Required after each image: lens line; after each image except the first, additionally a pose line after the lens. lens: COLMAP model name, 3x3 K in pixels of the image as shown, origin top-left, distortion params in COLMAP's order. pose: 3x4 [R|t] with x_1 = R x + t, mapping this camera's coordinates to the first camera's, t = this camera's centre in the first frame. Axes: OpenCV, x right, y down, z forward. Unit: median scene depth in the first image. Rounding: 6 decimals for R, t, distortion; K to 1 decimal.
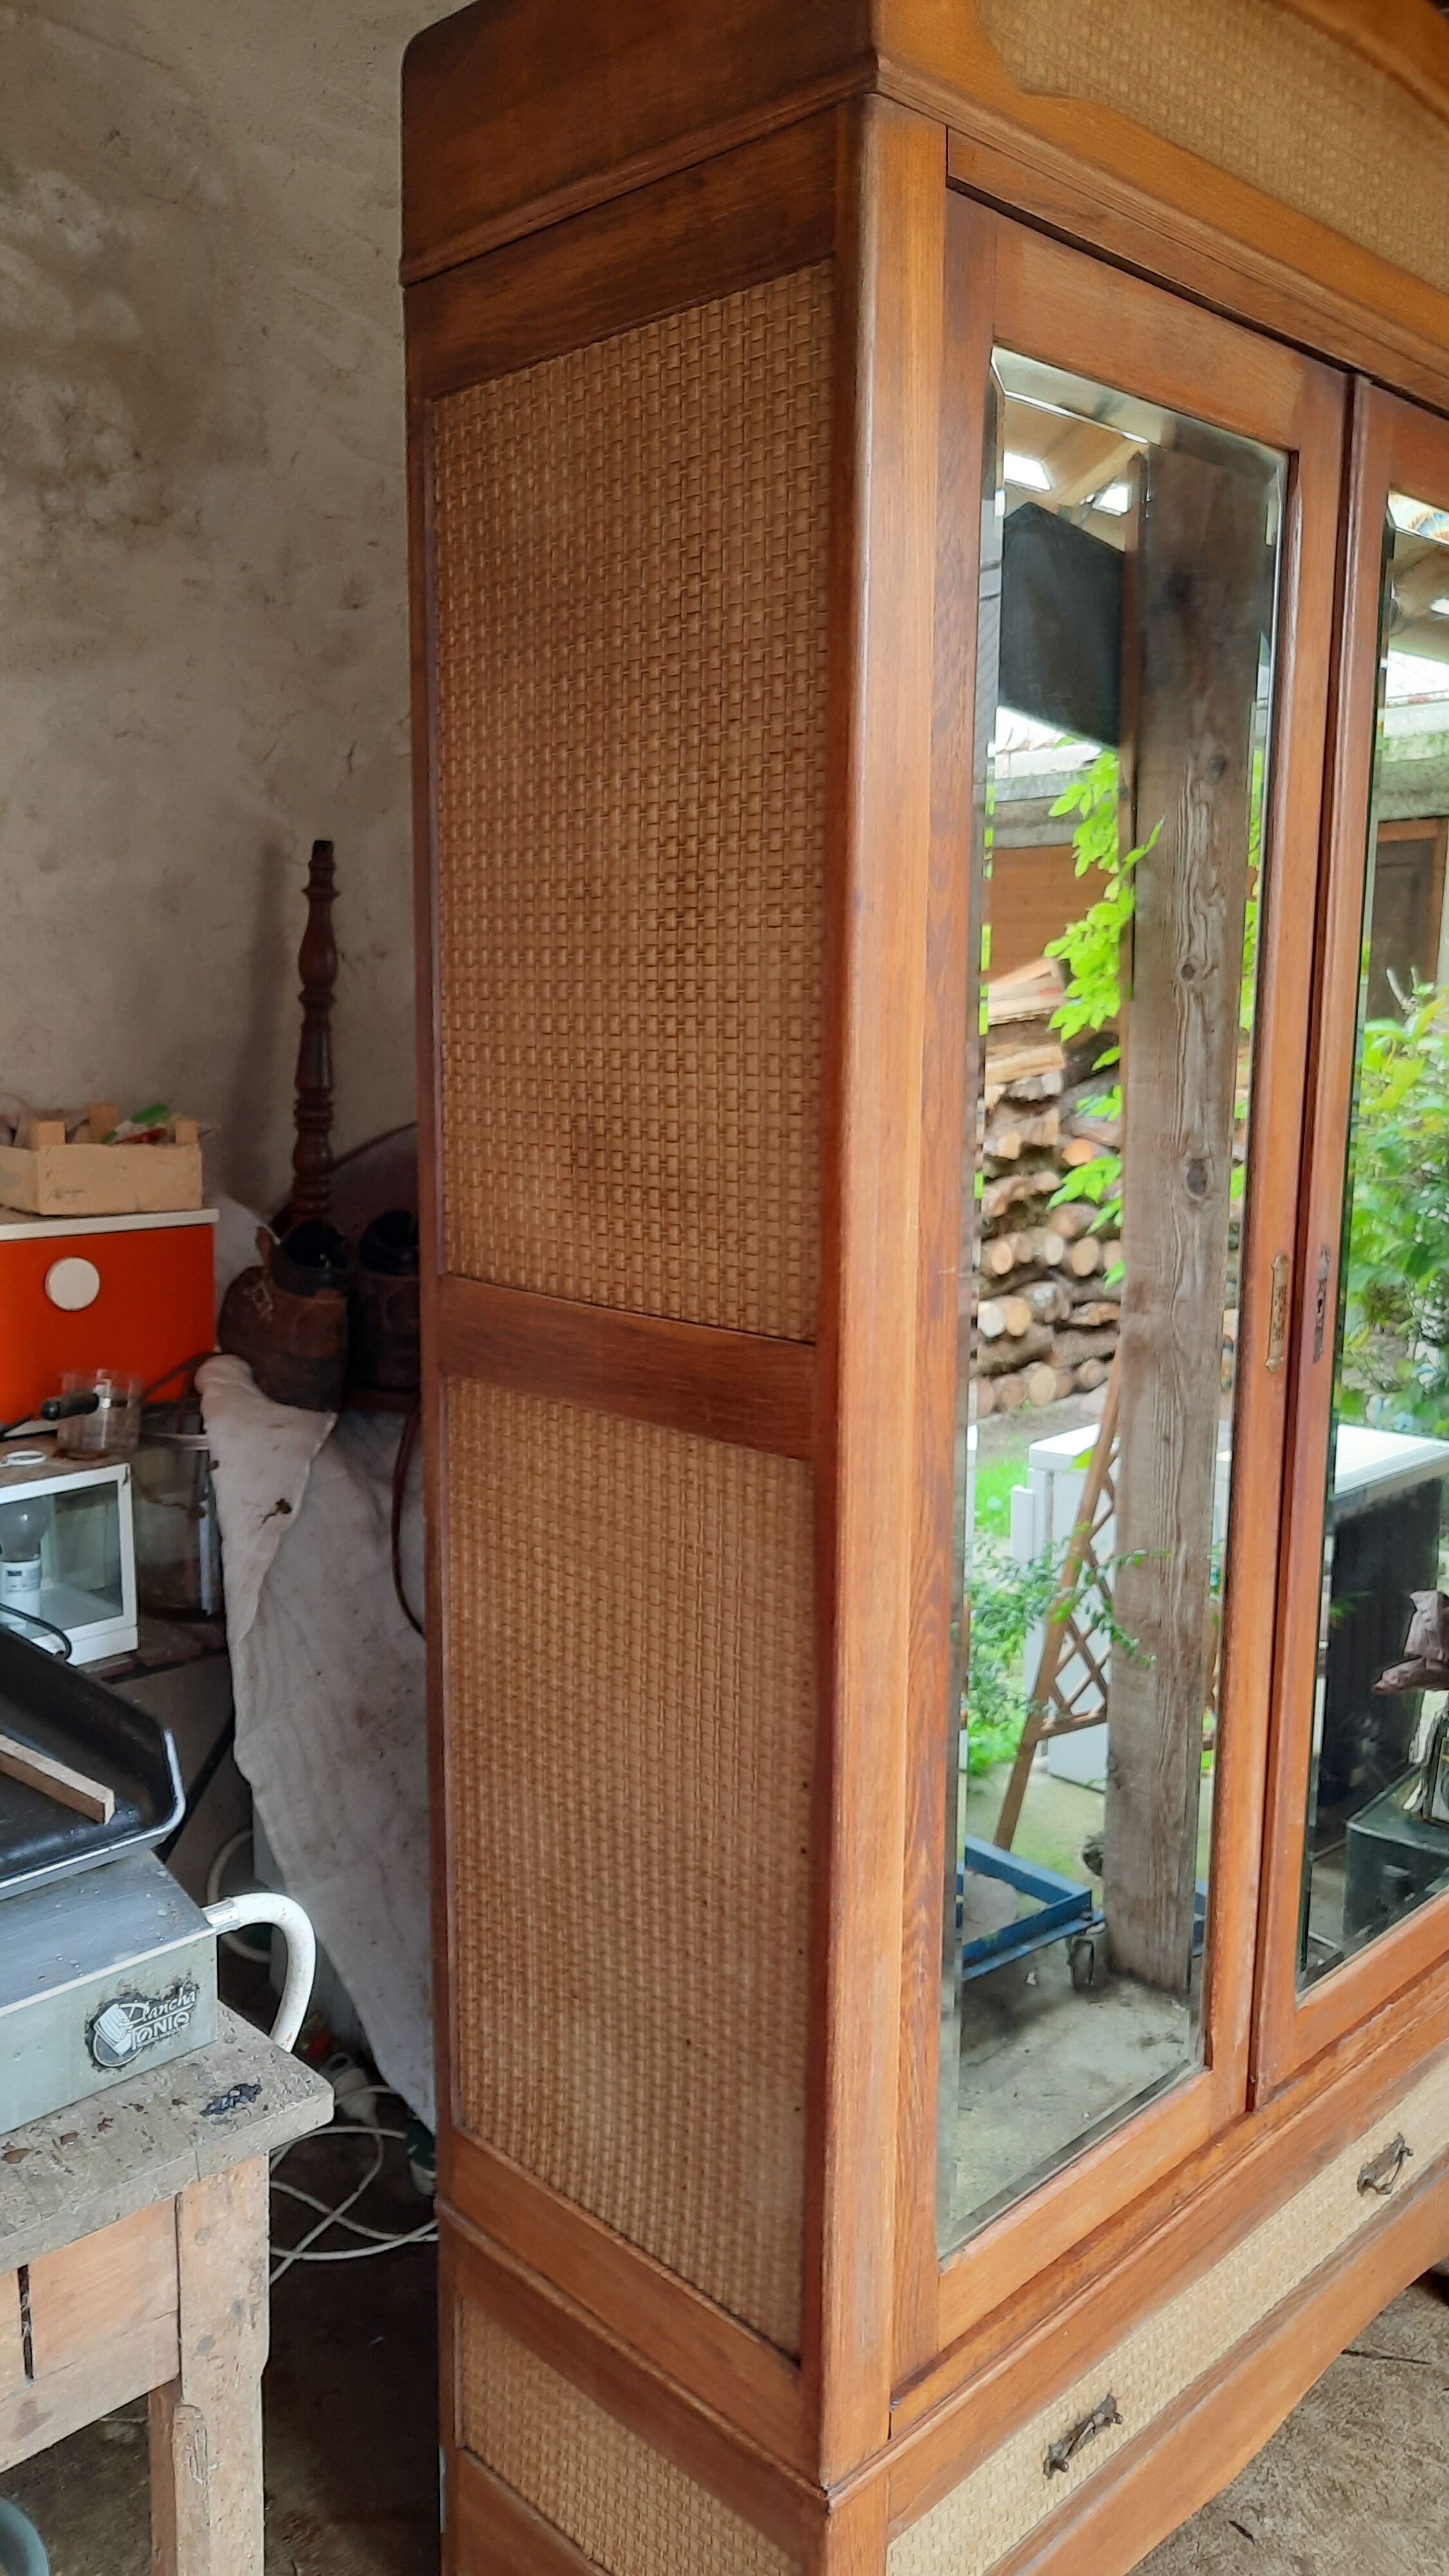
lens RADIAL K [[1877.7, 0, 677.9], [0, 1877.7, 1293.2], [0, 0, 1]] dist [0.055366, -0.069936]
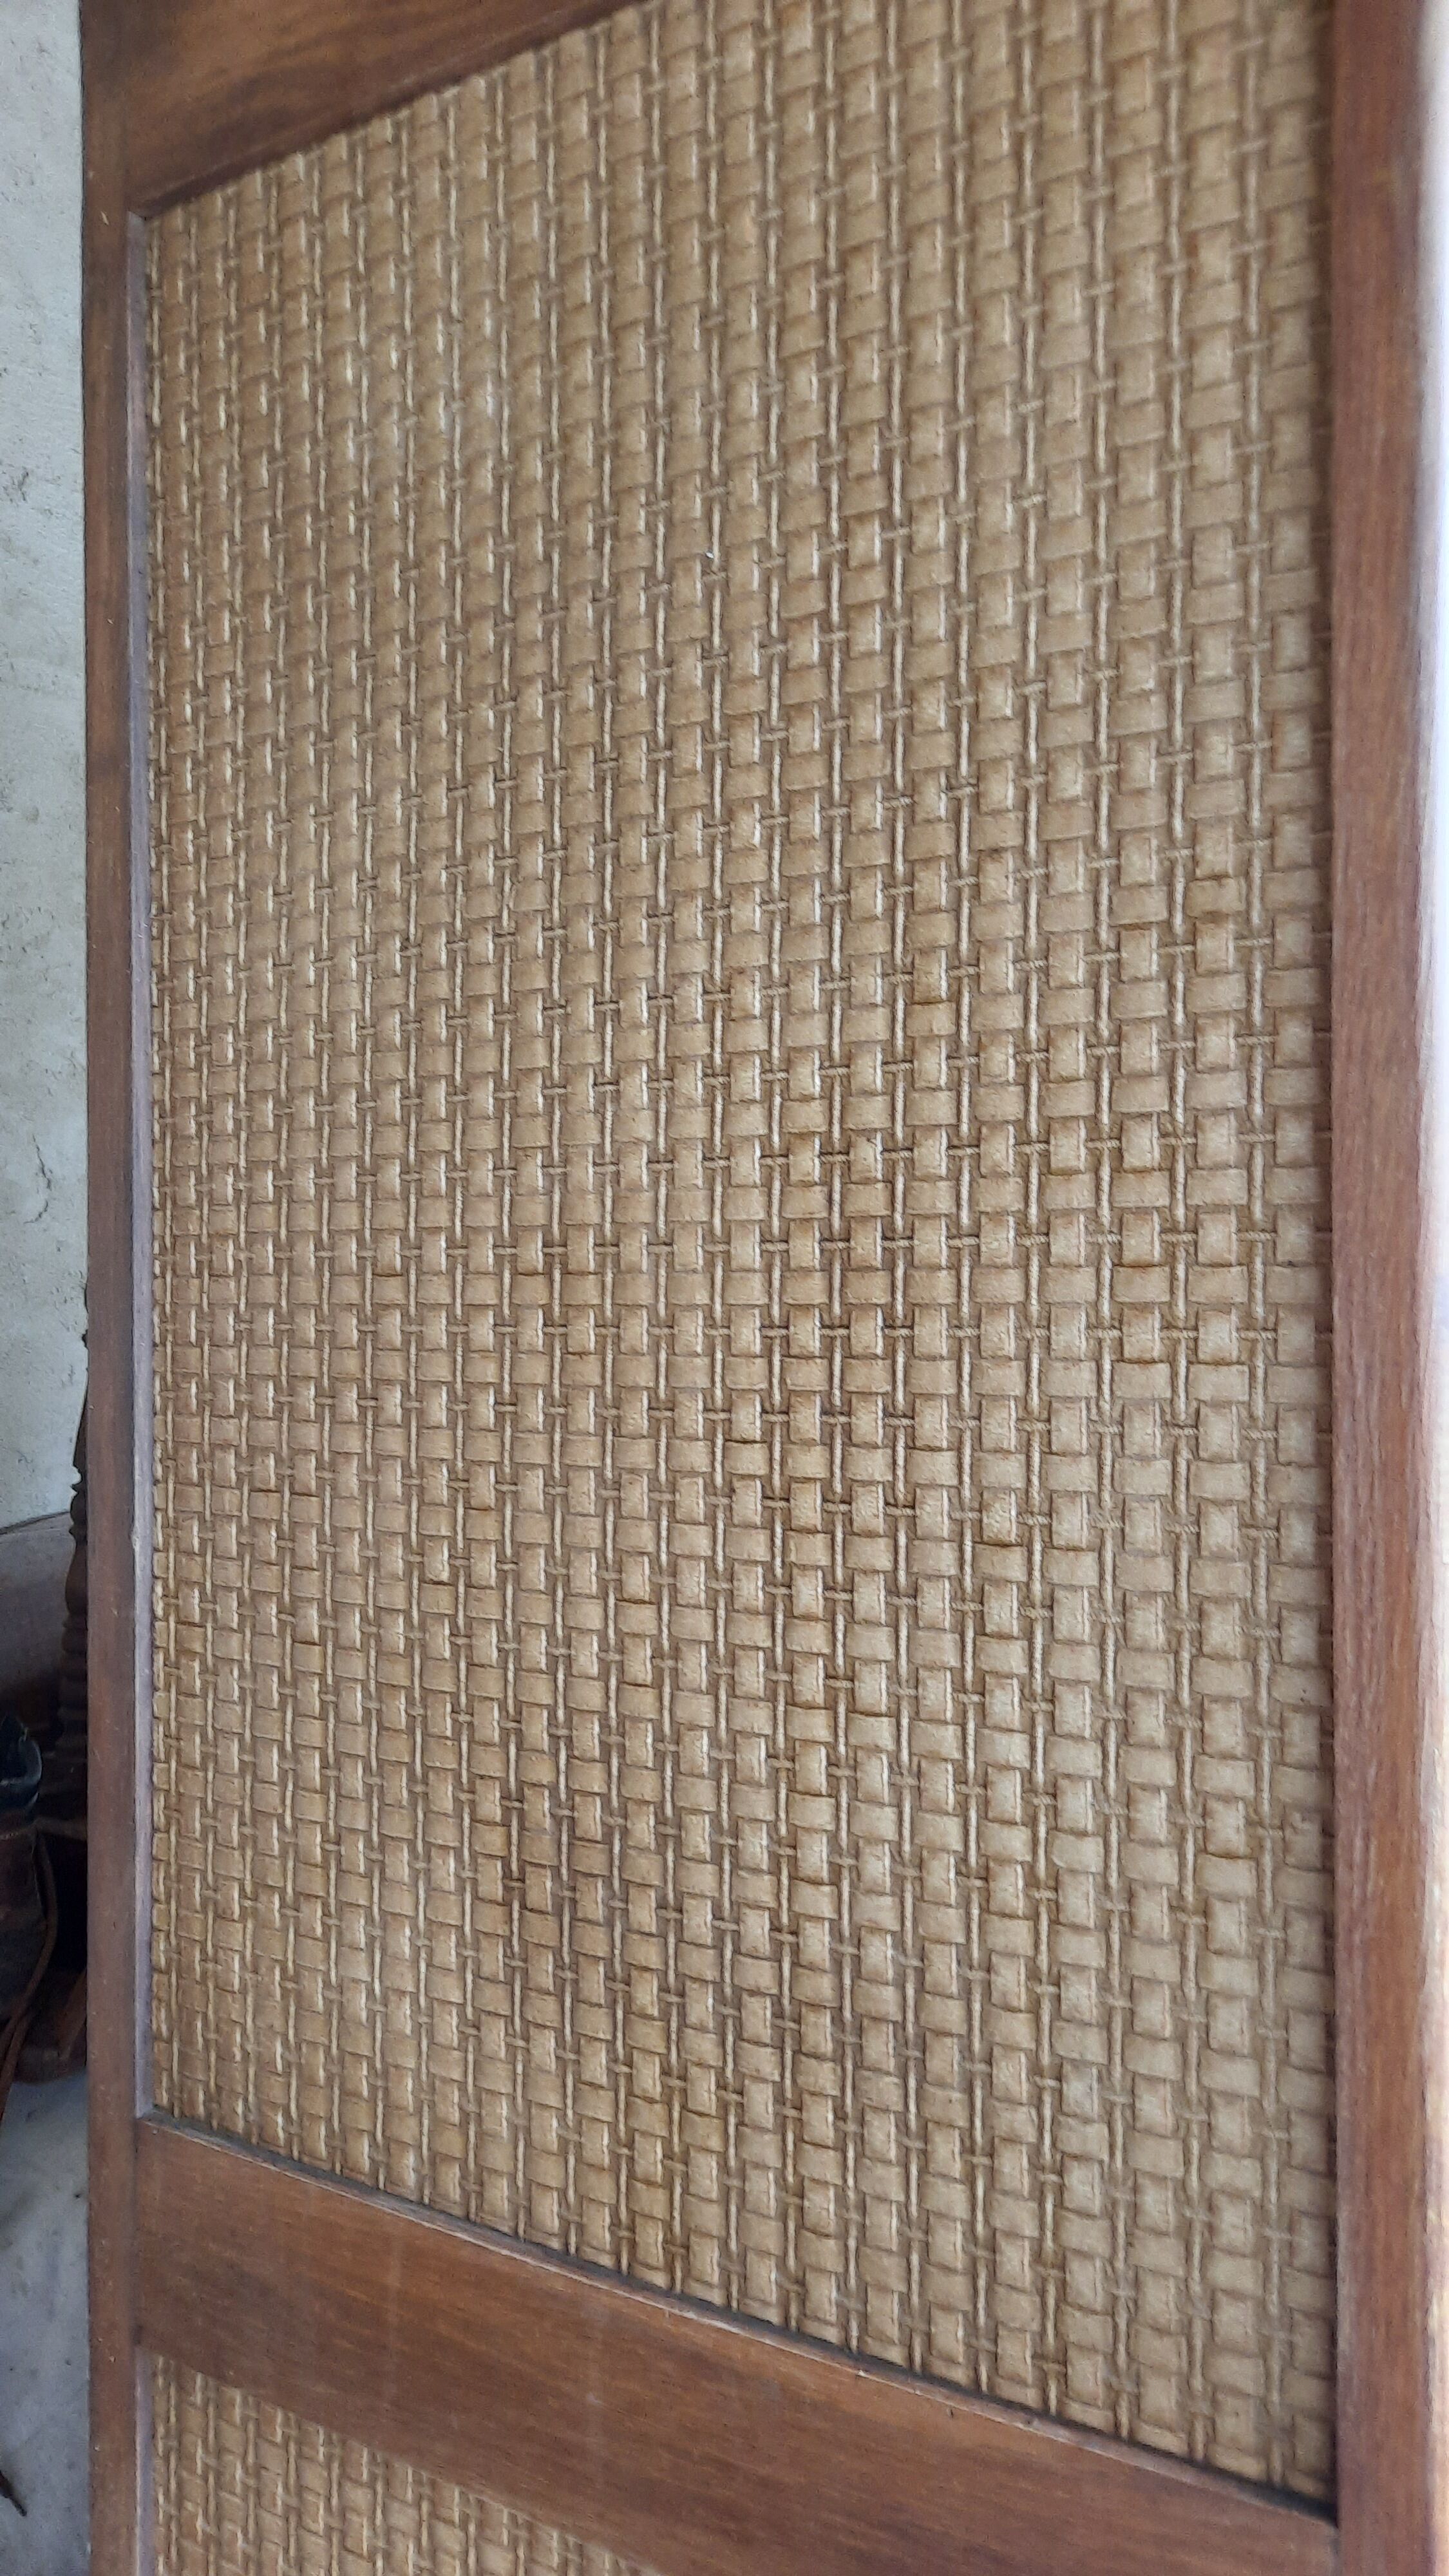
lens RADIAL K [[1877.7, 0, 677.9], [0, 1877.7, 1293.2], [0, 0, 1]] dist [0.055366, -0.069936]
pose [[0.972175, -0.010660, 0.234011, -0.120443], [0.047008, 0.987522, -0.150304, -0.142343], [-0.229489, 0.157122, 0.960545, 0.595621]]
